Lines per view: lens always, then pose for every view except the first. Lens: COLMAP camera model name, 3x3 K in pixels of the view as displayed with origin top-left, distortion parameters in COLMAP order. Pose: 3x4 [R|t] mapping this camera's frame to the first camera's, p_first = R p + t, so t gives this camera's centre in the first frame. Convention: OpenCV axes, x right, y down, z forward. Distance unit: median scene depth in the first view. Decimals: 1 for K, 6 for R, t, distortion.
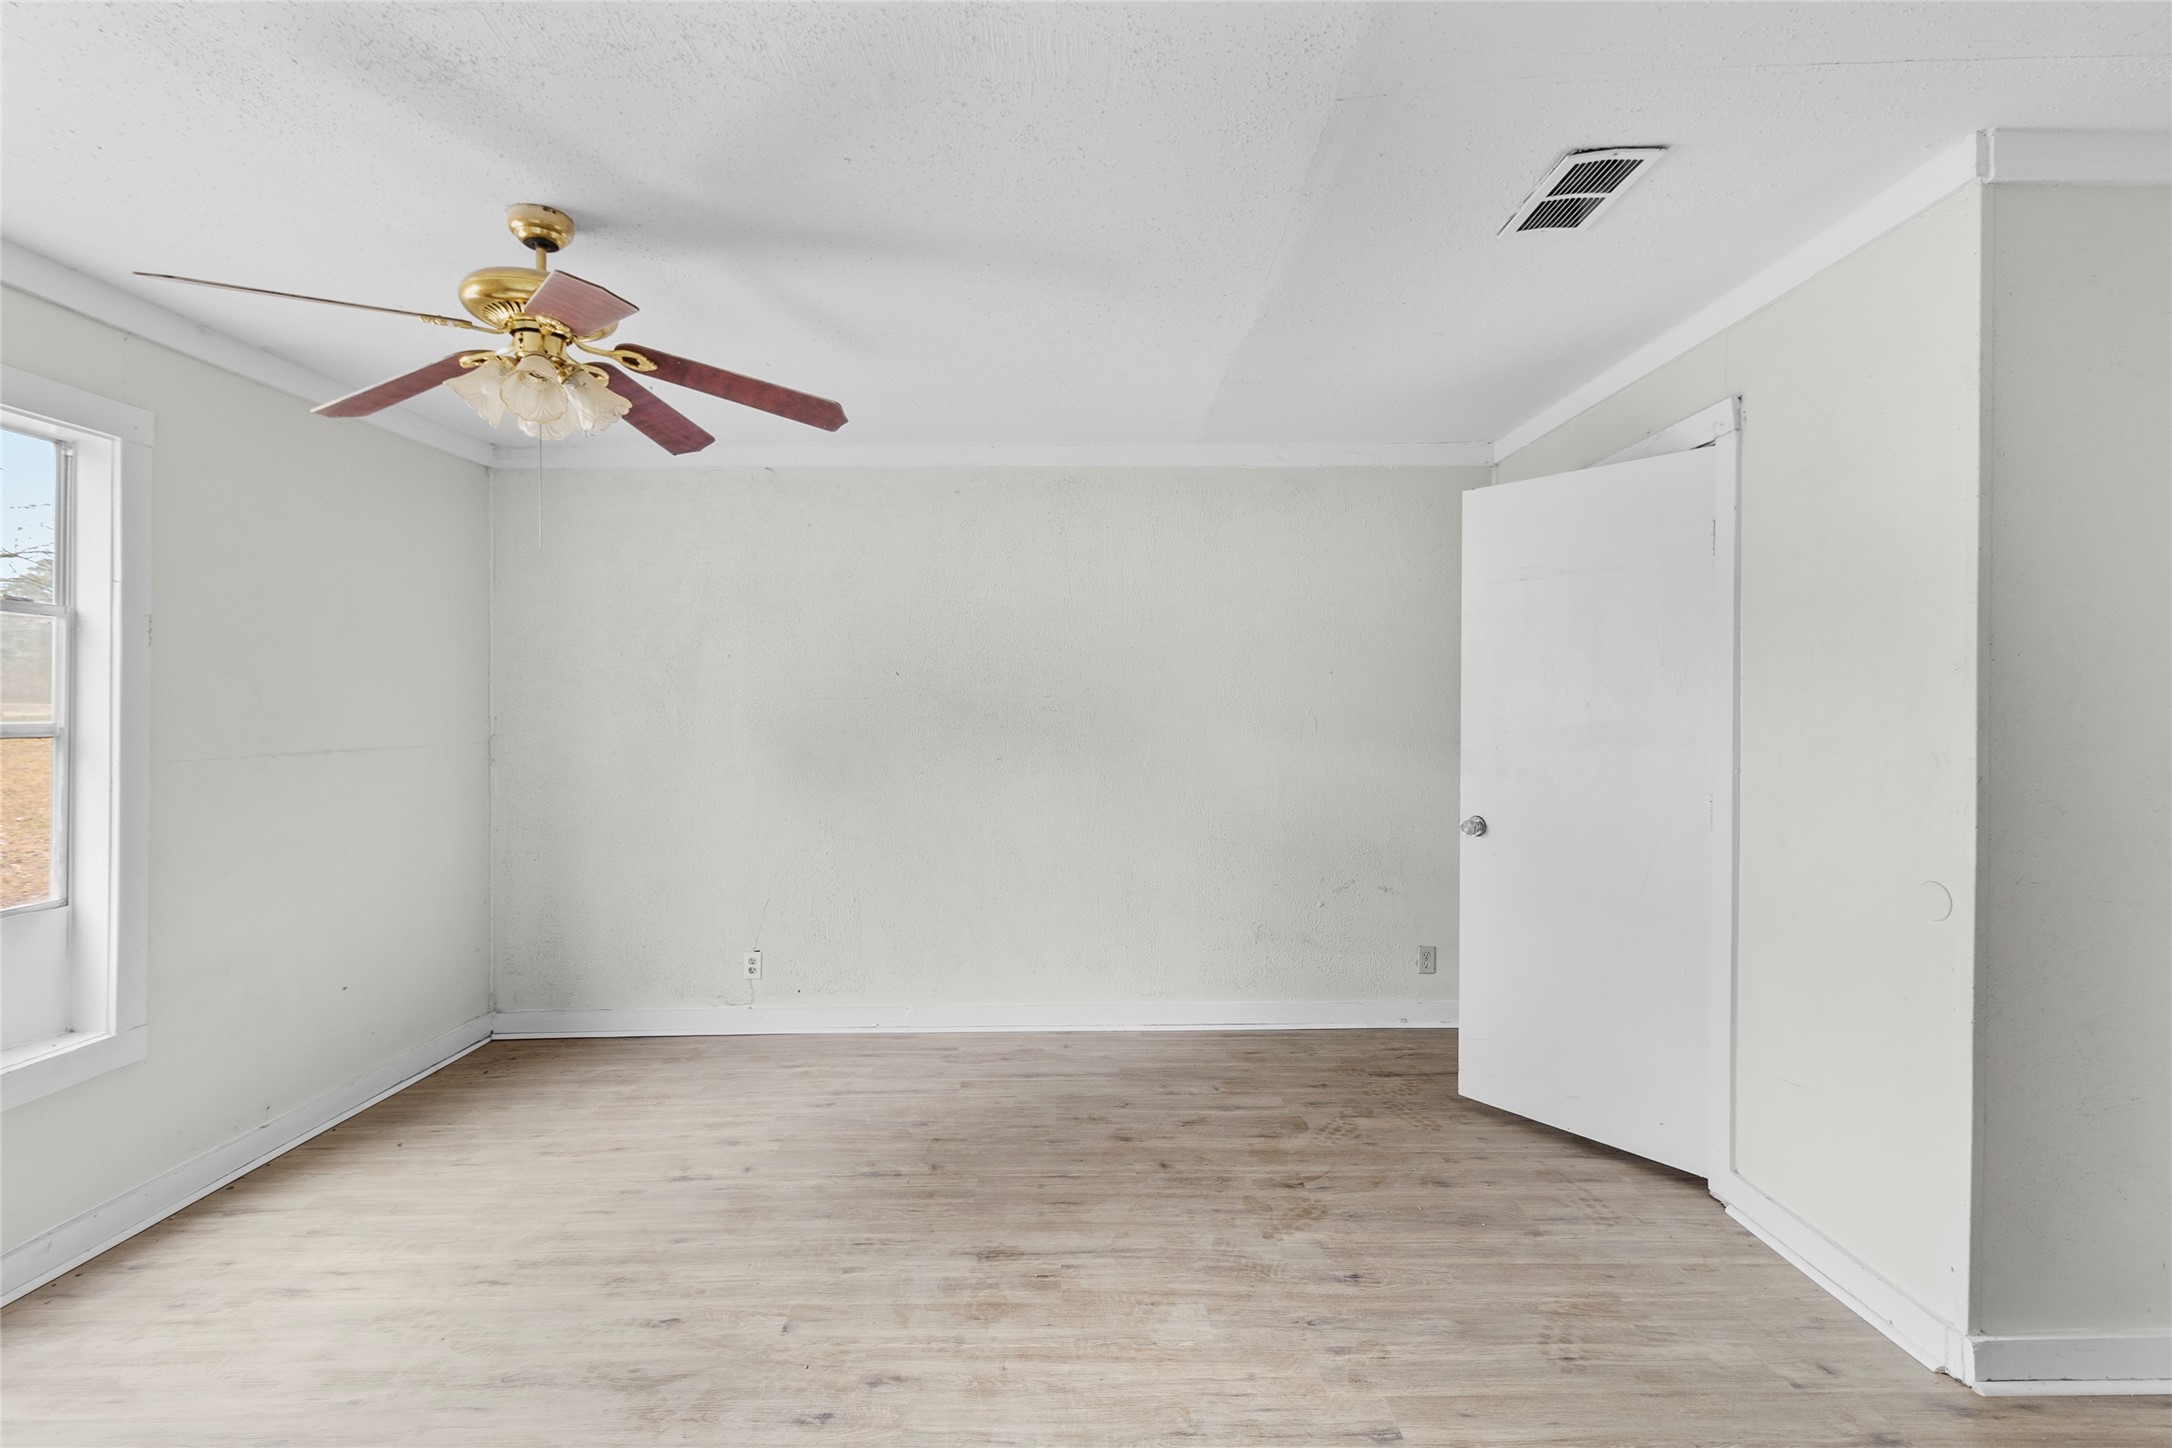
lens RADIAL K [[1004.6, 0, 1085.1], [0, 1004.6, 722.8], [0, 0, 1]] dist [-0.002331, -0.000189]
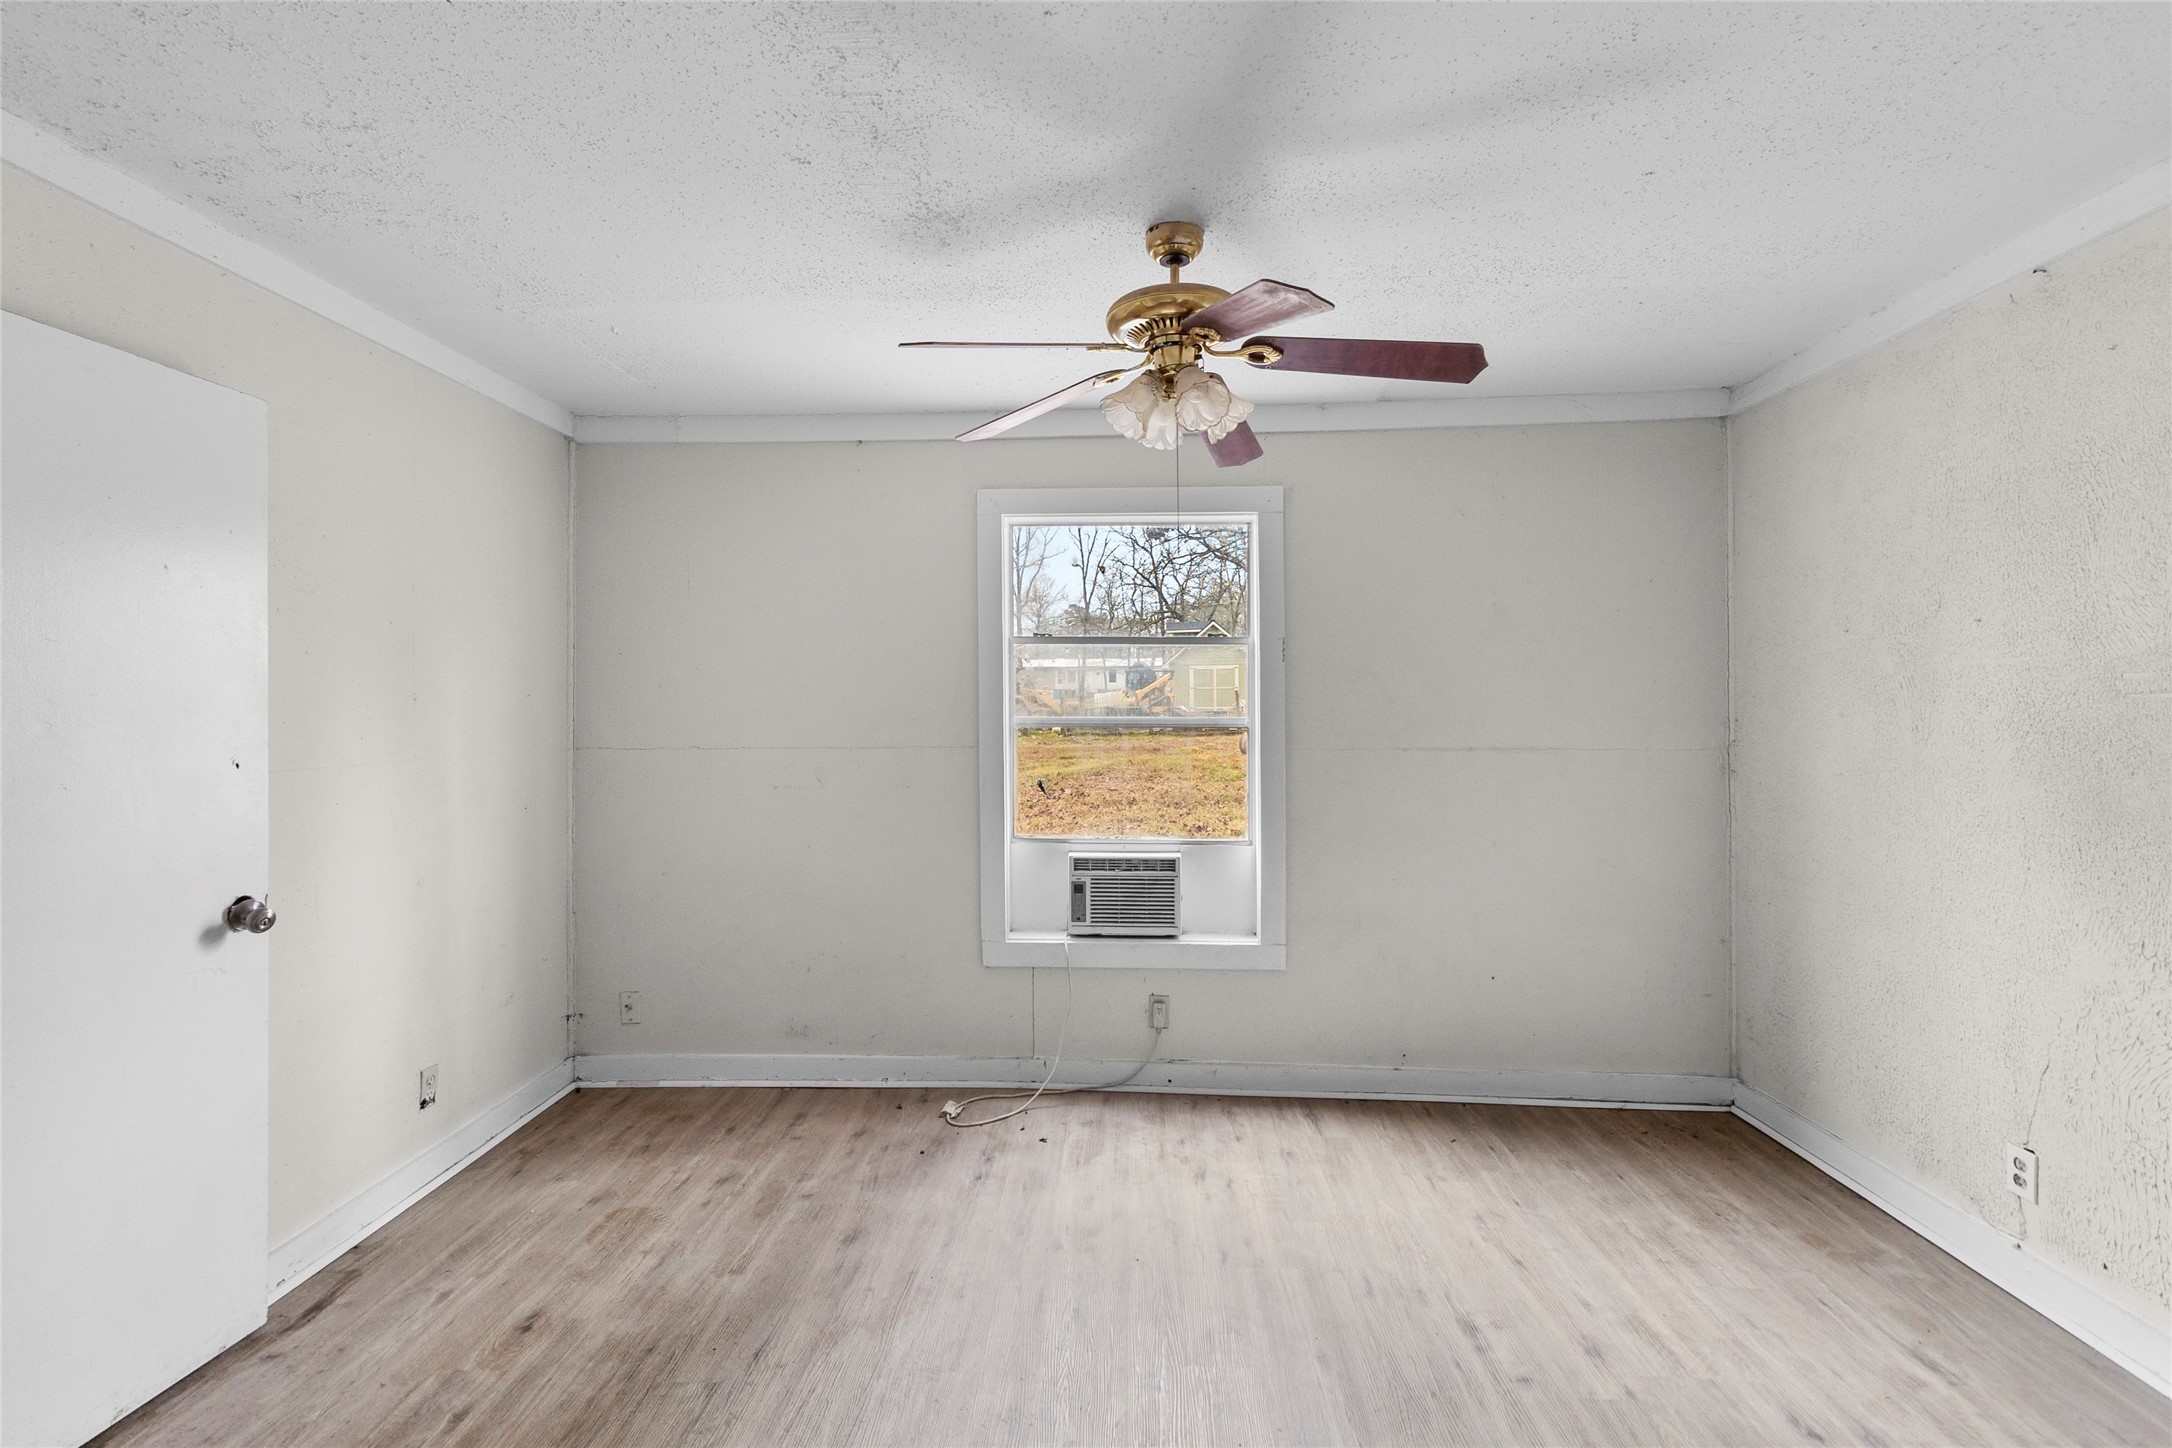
lens RADIAL K [[1004.6, 0, 1081.9], [0, 1004.6, 703.7], [0, 0, 1]] dist [-0.002331, -0.000189]
pose [[-0.075790, 0.002984, -0.997119, 0.269181], [-0.009932, 0.999944, 0.003747, -0.015821], [0.997074, 0.010188, -0.075756, 0.532420]]
